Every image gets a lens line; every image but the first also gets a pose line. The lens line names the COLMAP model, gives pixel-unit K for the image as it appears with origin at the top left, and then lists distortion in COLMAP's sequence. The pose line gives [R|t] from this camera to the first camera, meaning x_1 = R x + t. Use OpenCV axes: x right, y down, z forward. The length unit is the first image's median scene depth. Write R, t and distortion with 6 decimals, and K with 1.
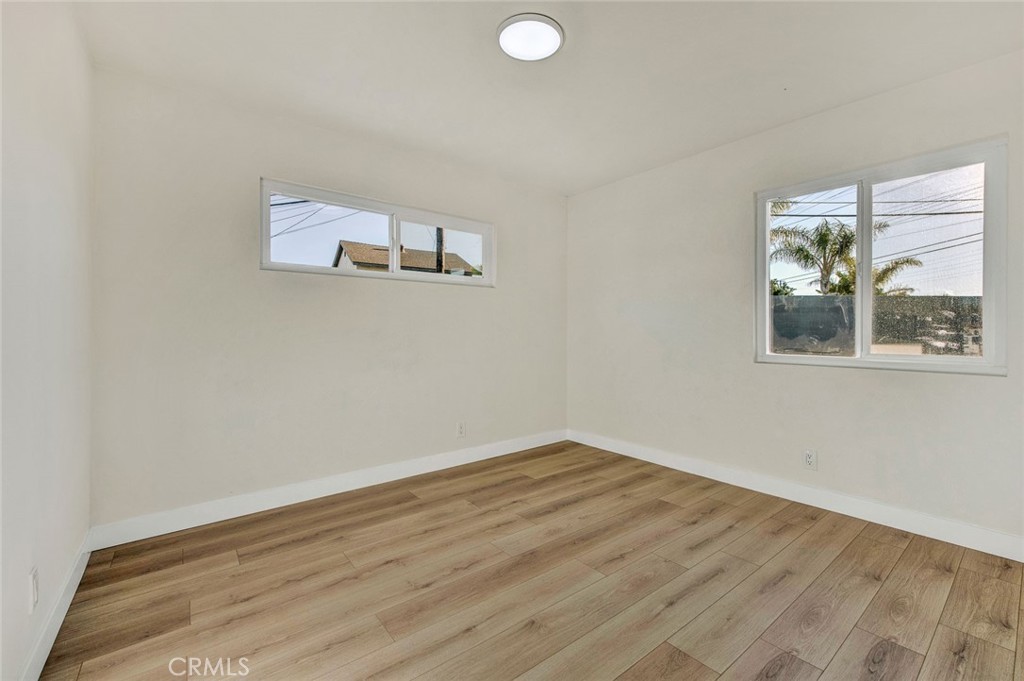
lens RADIAL K [[417.4, 0, 513.7], [0, 417.4, 335.8], [0, 0, 1]] dist [-0.000565, 0.000240]
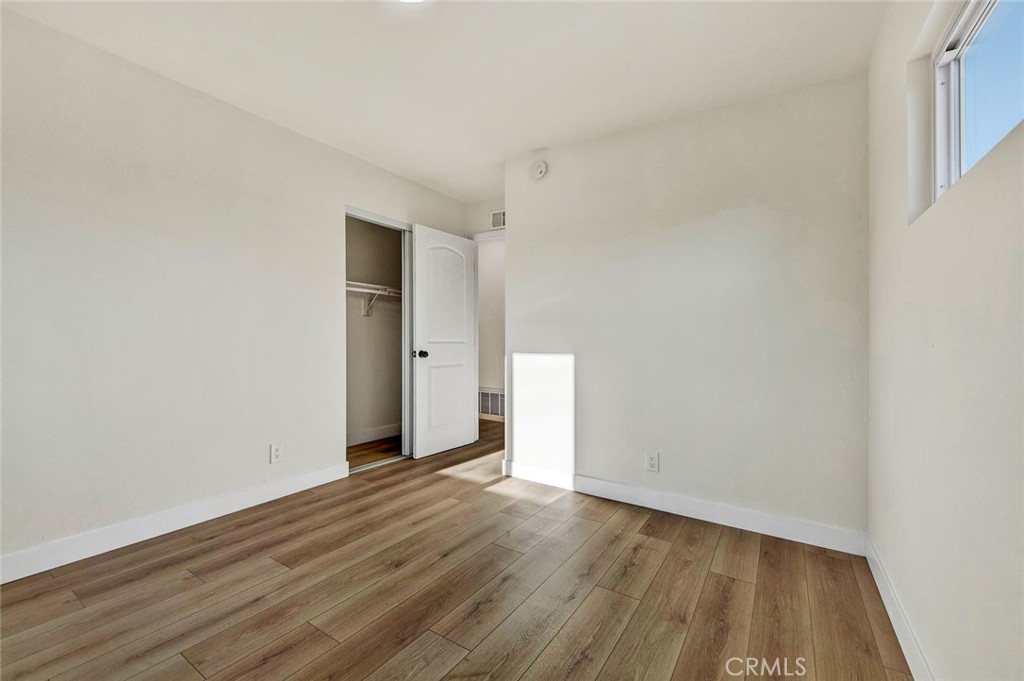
lens RADIAL K [[417.4, 0, 513.7], [0, 417.4, 335.8], [0, 0, 1]] dist [-0.000565, 0.000240]
pose [[-0.940618, -0.003787, -0.339447, 0.127805], [-0.002989, 0.999991, -0.002874, 0.001068], [0.339455, -0.001689, -0.940621, 2.044607]]
